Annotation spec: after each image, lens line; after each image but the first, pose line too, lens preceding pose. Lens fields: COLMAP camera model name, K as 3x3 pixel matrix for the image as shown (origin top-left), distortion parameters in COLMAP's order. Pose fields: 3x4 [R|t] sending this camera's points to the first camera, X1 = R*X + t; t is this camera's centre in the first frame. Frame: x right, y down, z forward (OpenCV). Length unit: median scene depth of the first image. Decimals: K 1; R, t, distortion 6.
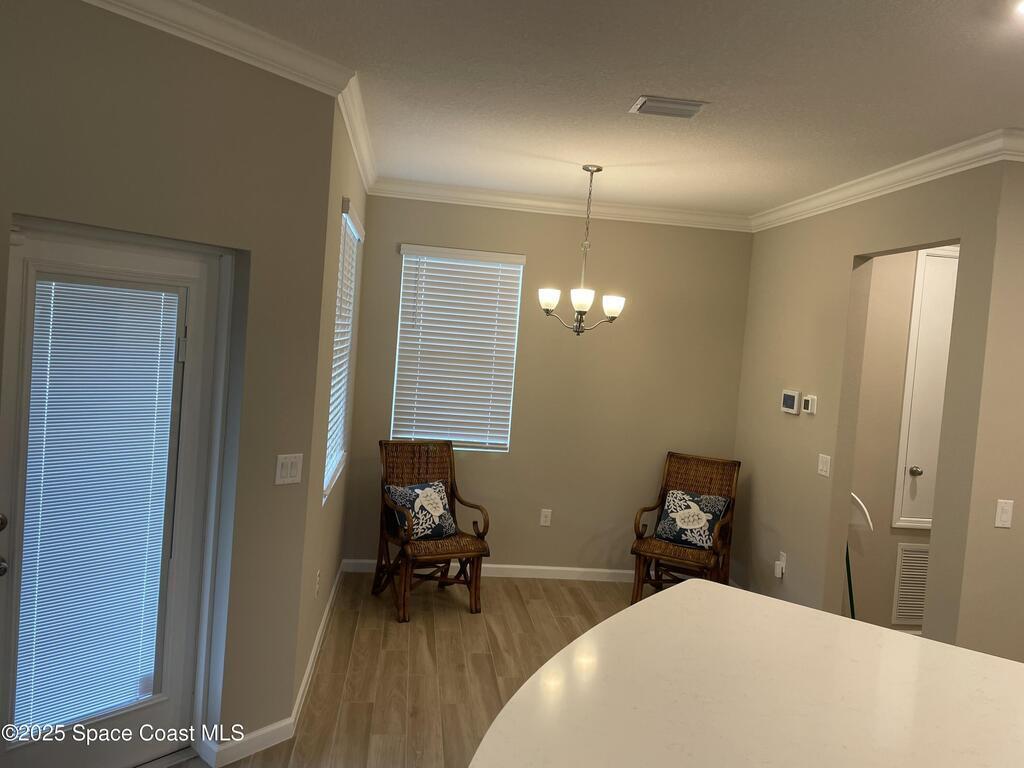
lens RADIAL K [[787.7, 0, 500.4], [0, 787.7, 365.9], [0, 0, 1]] dist [0.054165, -0.015499]
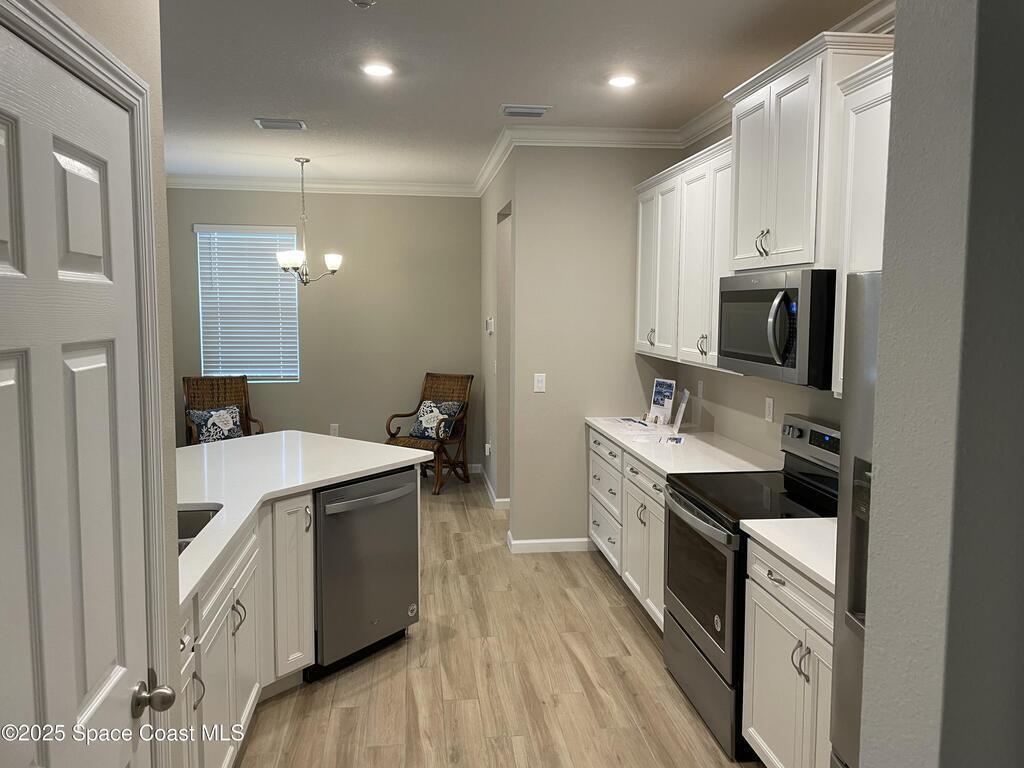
lens RADIAL K [[774.2, 0, 515.8], [0, 774.2, 371.9], [0, 0, 1]] dist [0.061976, -0.057300]
pose [[0.997279, -0.071996, 0.015854, 0.368282], [0.071074, 0.996086, 0.052549, 0.055429], [-0.019575, -0.051280, 0.998492, -0.295891]]
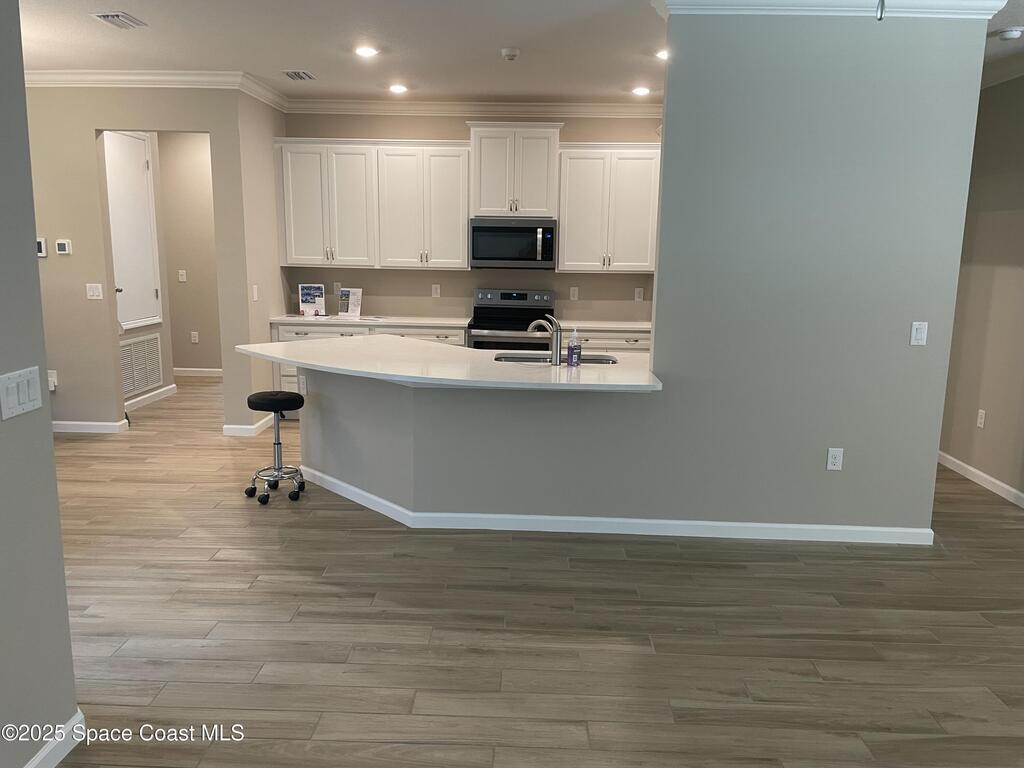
lens RADIAL K [[774.2, 0, 513.5], [0, 774.2, 394.0], [0, 0, 1]] dist [0.061976, -0.057300]
pose [[0.131580, -0.260640, 0.956428, -0.707053], [0.028929, 0.965415, 0.259109, -0.026327], [-0.990883, -0.006425, 0.134569, 0.112121]]
